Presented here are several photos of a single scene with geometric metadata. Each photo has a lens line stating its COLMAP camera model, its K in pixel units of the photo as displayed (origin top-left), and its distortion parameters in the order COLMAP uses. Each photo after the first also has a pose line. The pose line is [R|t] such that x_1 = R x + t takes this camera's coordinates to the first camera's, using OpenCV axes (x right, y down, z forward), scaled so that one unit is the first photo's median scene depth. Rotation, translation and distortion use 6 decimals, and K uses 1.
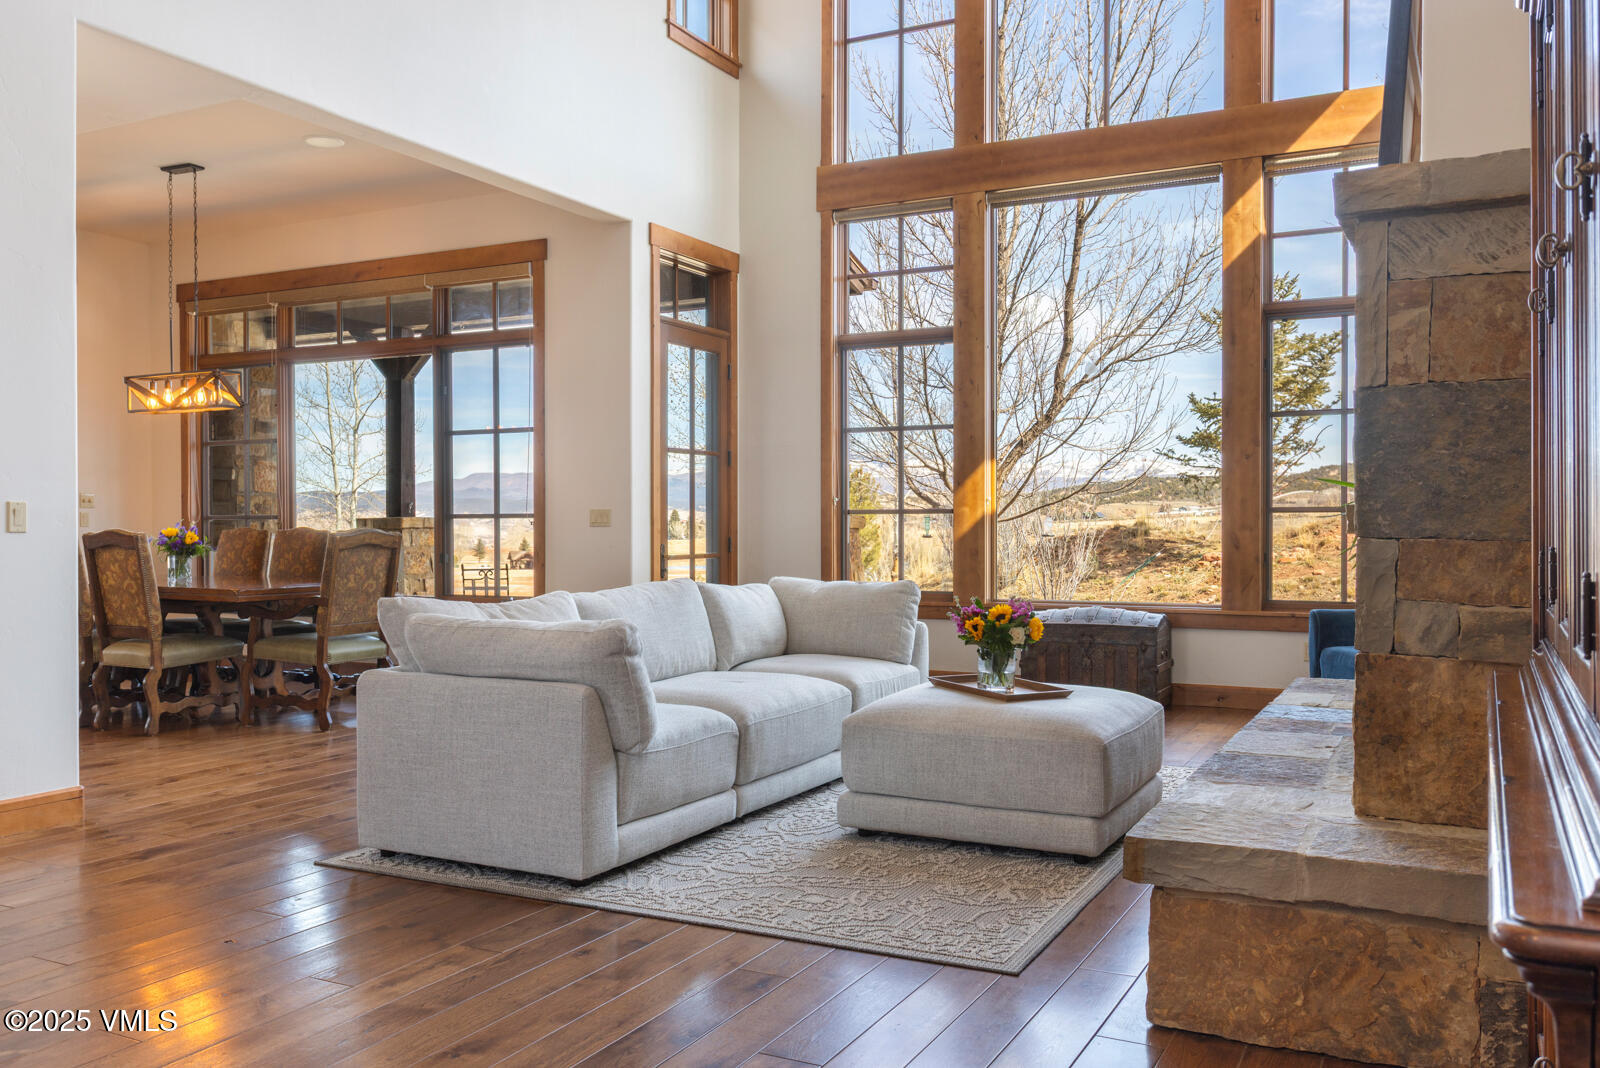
lens RADIAL K [[1304.2, 0, 807.4], [0, 1304.2, 531.6], [0, 0, 1]] dist [0.016236, -0.012223]
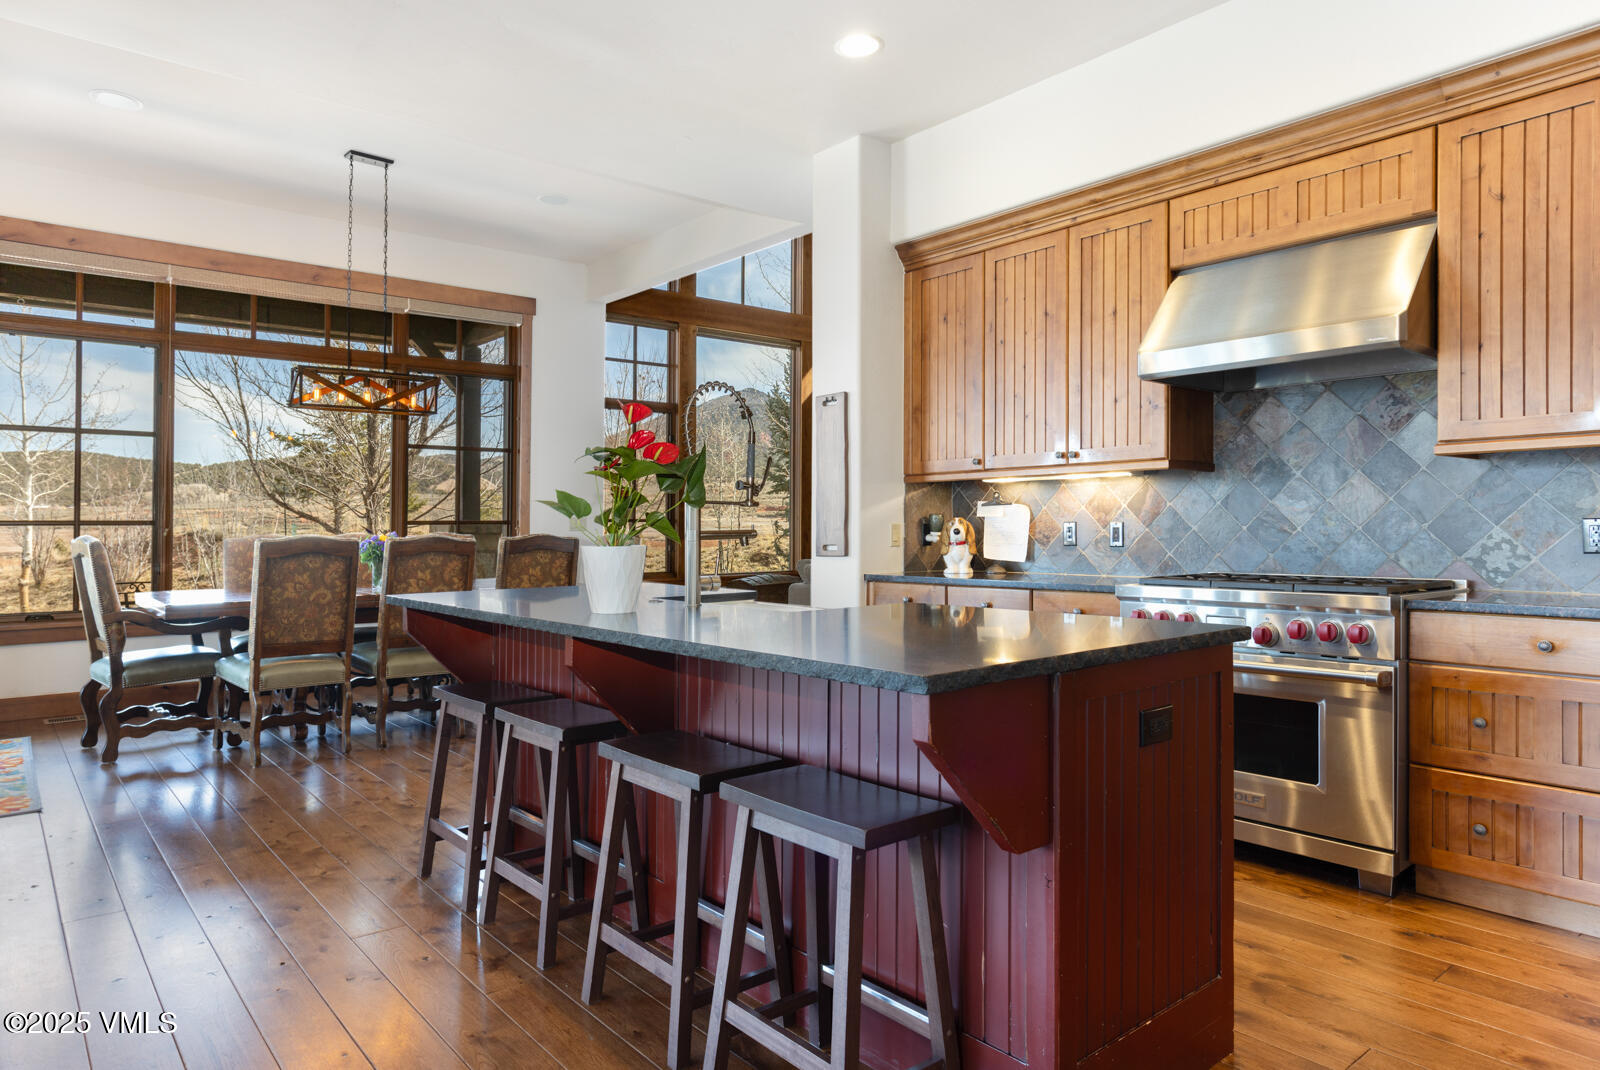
lens RADIAL K [[988.6, 0, 805.6], [0, 988.6, 523.7], [0, 0, 1]] dist [0.005183, 0.007337]
pose [[0.397683, 0.005217, 0.917508, -1.153731], [0.008220, 0.999923, -0.009248, -0.000782], [-0.917486, 0.011220, 0.397609, 0.477583]]
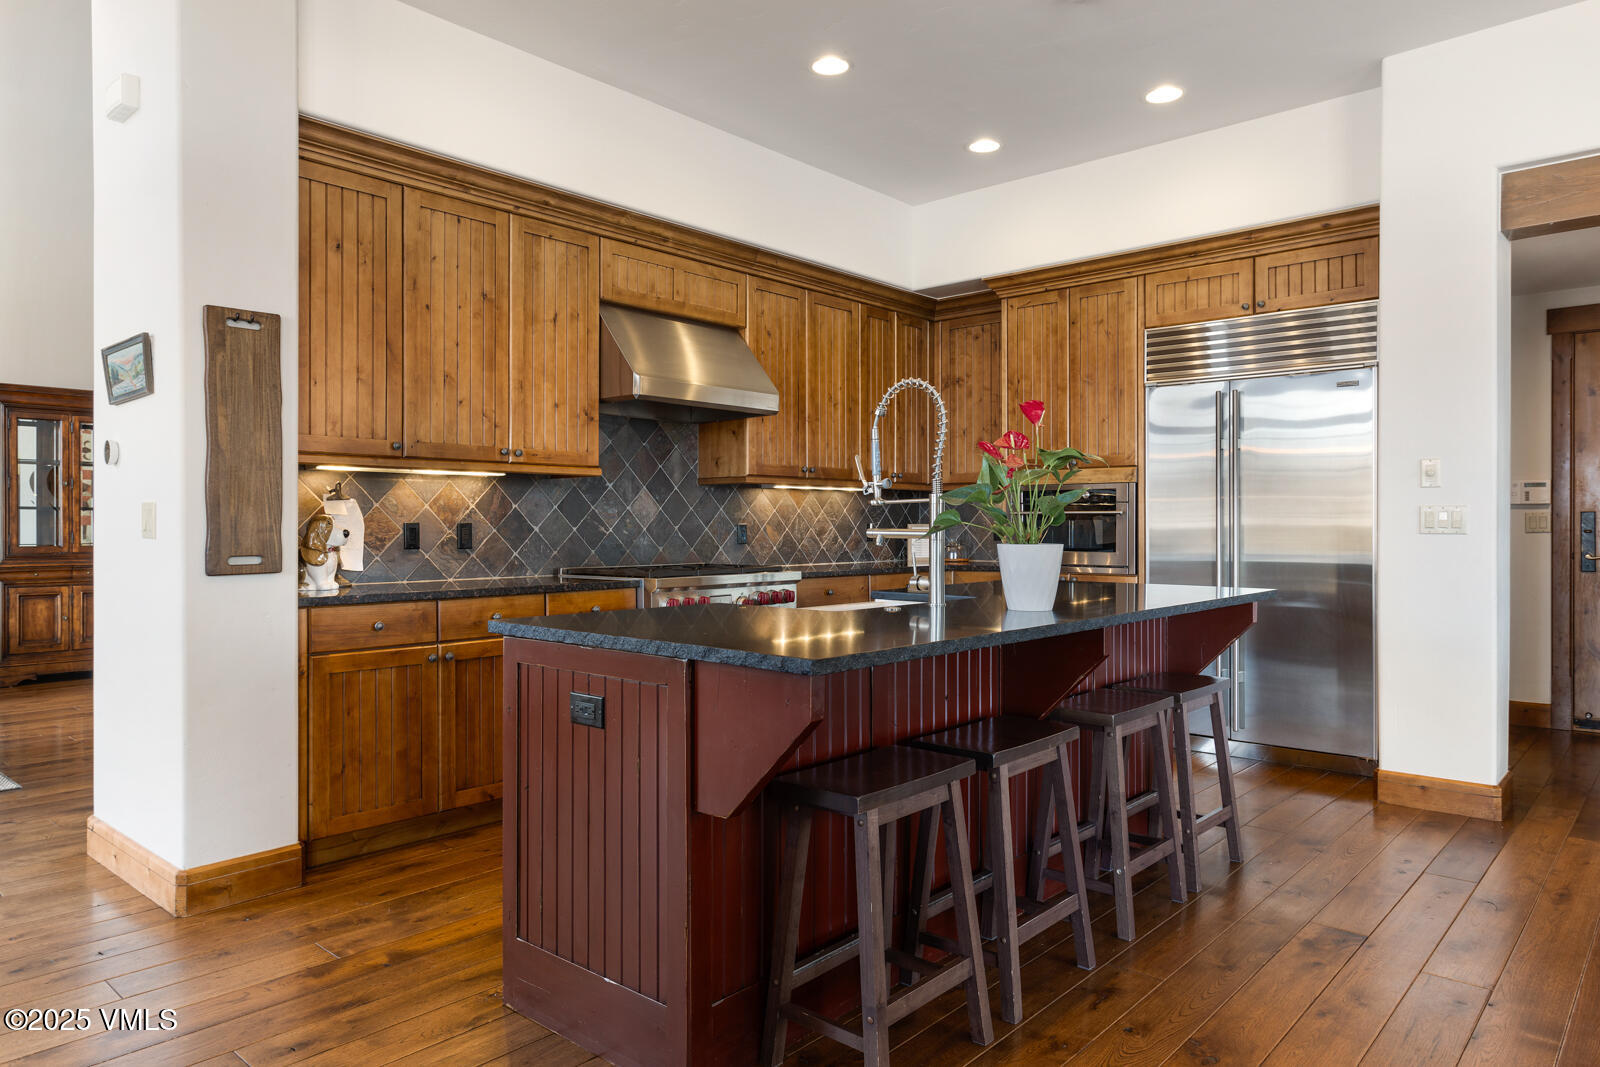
lens RADIAL K [[1039.0, 0, 793.1], [0, 1039.0, 518.4], [0, 0, 1]] dist [-0.029679, 0.037884]
pose [[-0.963120, 0.004501, 0.269033, -0.860042], [0.003731, 0.999987, -0.003376, -0.005866], [-0.269045, -0.002247, -0.963125, 1.093396]]
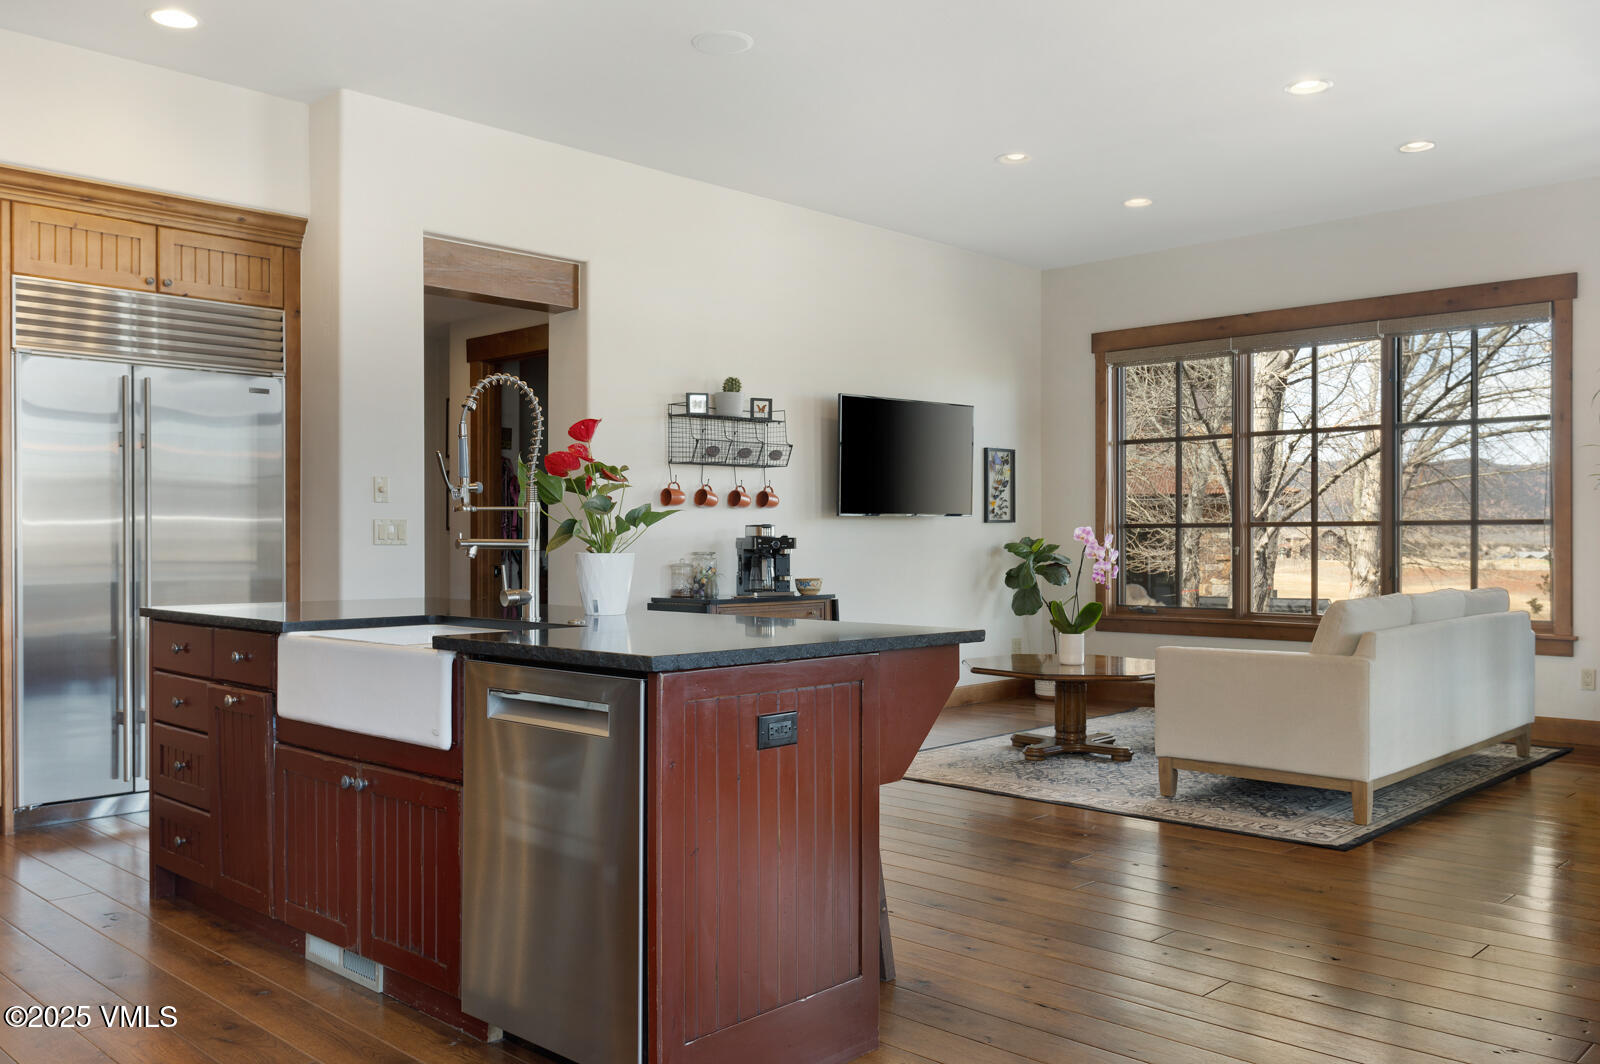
lens RADIAL K [[1304.2, 0, 791.5], [0, 1304.2, 537.7], [0, 0, 1]] dist [0.016236, -0.012223]
pose [[-0.302096, 0.000882, -0.953277, -0.360909], [-0.003067, 0.999993, 0.001897, -0.004653], [0.953273, 0.003497, -0.302091, 0.921950]]
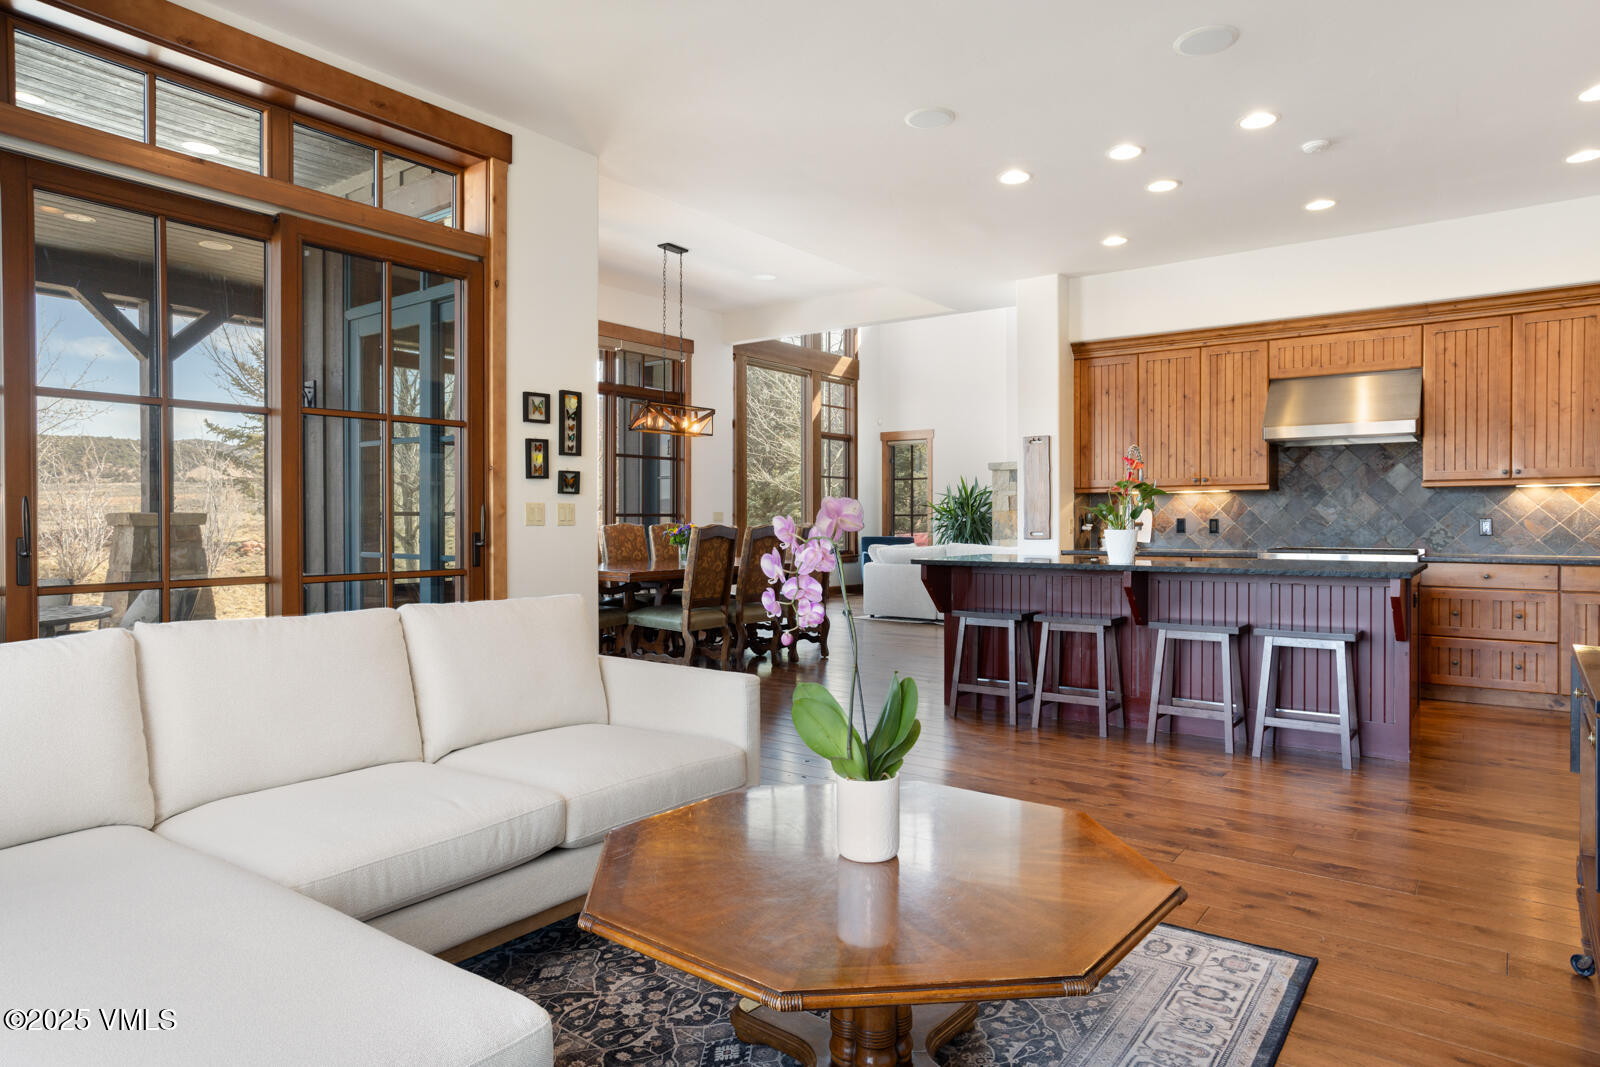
lens RADIAL K [[962.4, 0, 817.3], [0, 962.4, 523.6], [0, 0, 1]] dist [0.003057, 0.006789]
pose [[0.163625, -0.001073, 0.986522, -1.594574], [0.004771, 0.999989, 0.000297, -0.002895], [-0.986511, 0.004658, 0.163628, 0.796800]]
